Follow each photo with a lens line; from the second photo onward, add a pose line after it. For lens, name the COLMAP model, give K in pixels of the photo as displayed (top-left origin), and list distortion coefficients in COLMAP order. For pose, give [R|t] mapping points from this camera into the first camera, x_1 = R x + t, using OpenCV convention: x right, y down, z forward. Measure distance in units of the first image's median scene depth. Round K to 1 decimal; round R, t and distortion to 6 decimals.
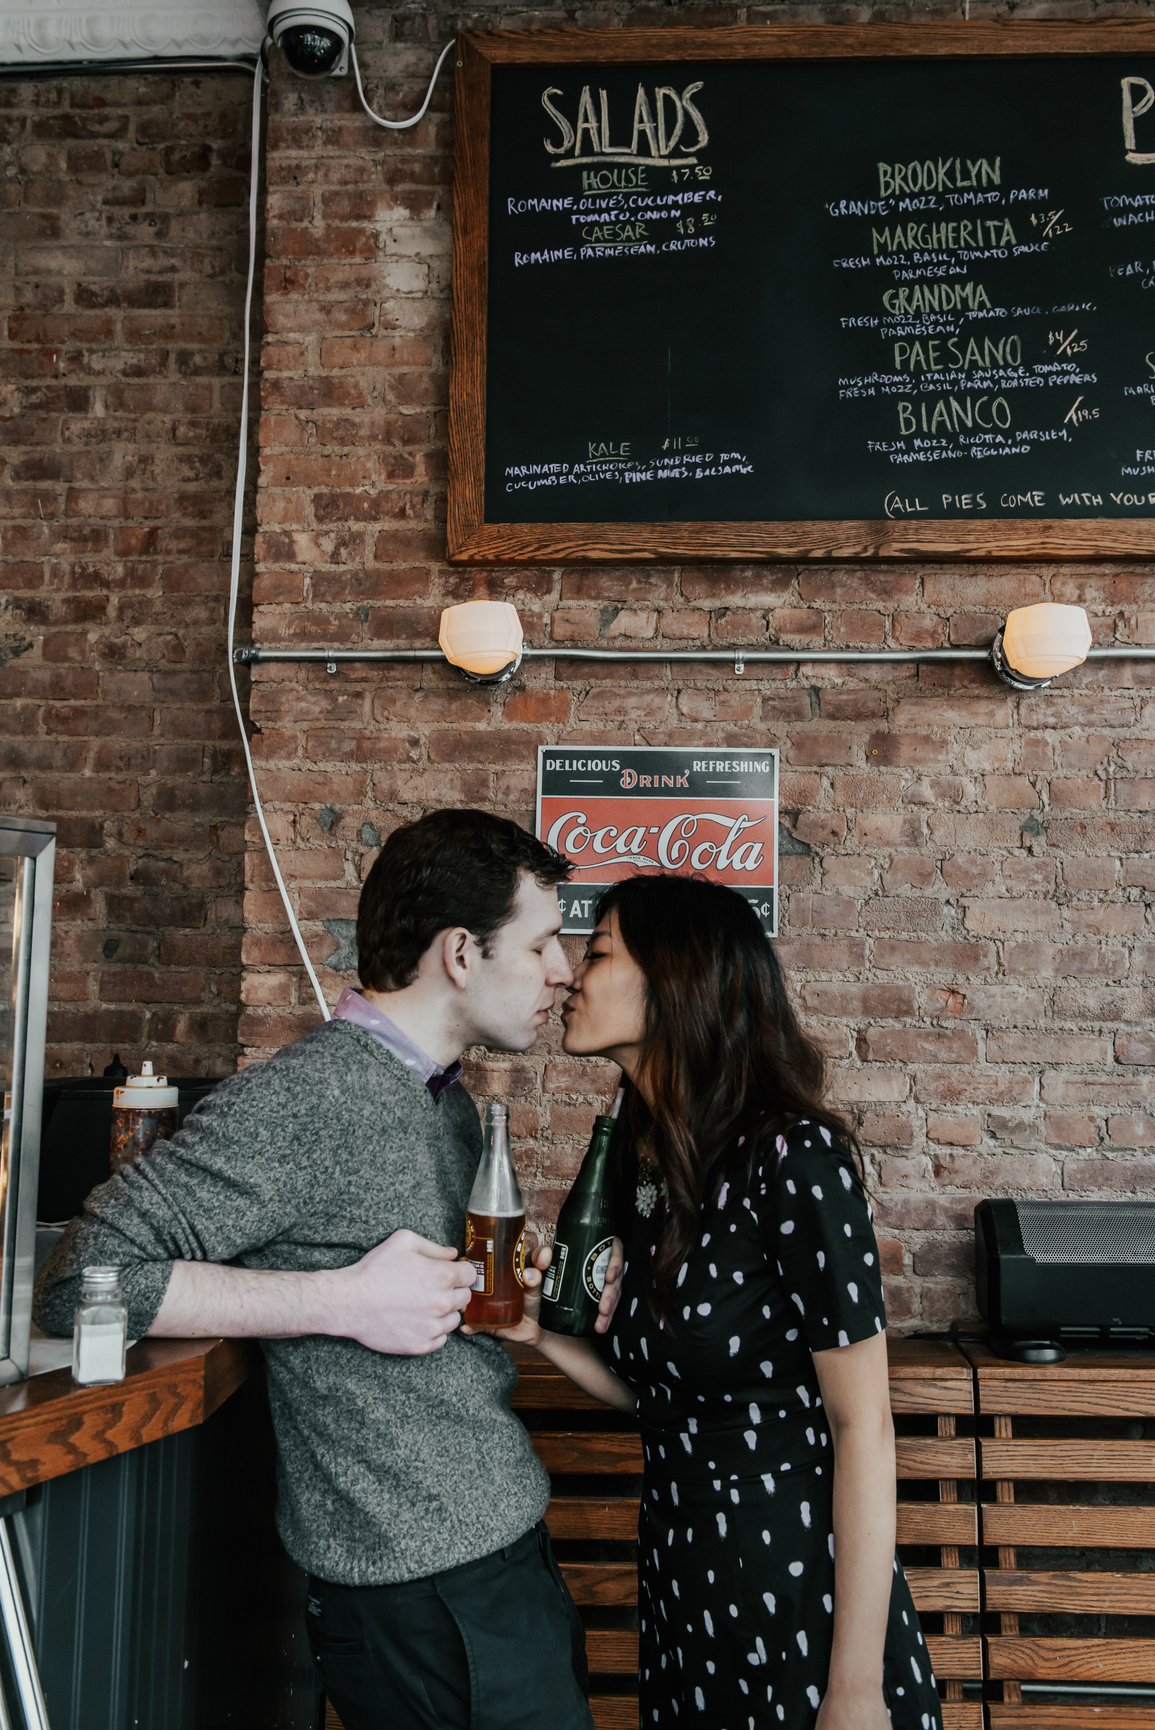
lens RADIAL K [[1706.6, 0, 600.4], [0, 1706.6, 784.3], [0, 0, 1]] dist [-0.002090, 0.006404]
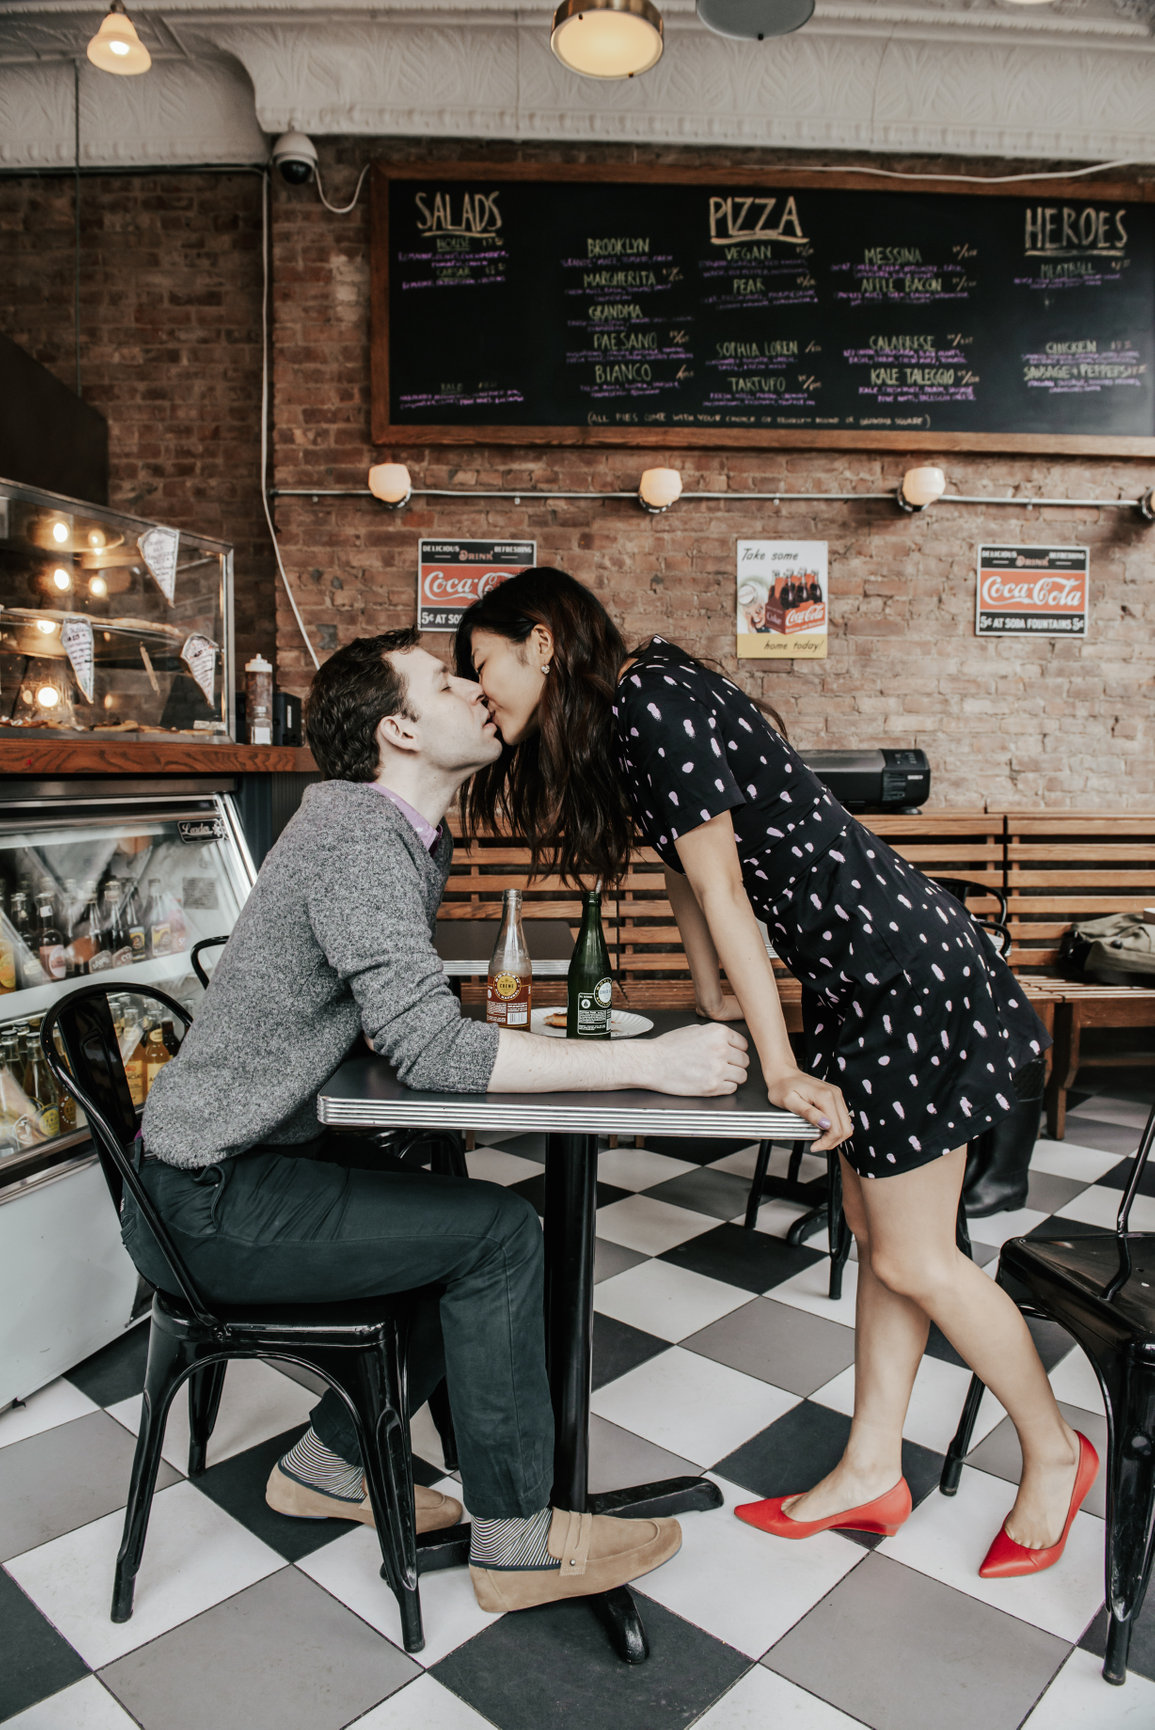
lens RADIAL K [[1195.5, 0, 577.5], [0, 1195.5, 865.0], [0, 0, 1]] dist [-0.052929, -0.008882]
pose [[0.996383, -0.013369, 0.083923, 0.027804], [-0.004036, 0.978989, 0.203871, 0.068193], [-0.084885, -0.203473, 0.975394, -0.480890]]
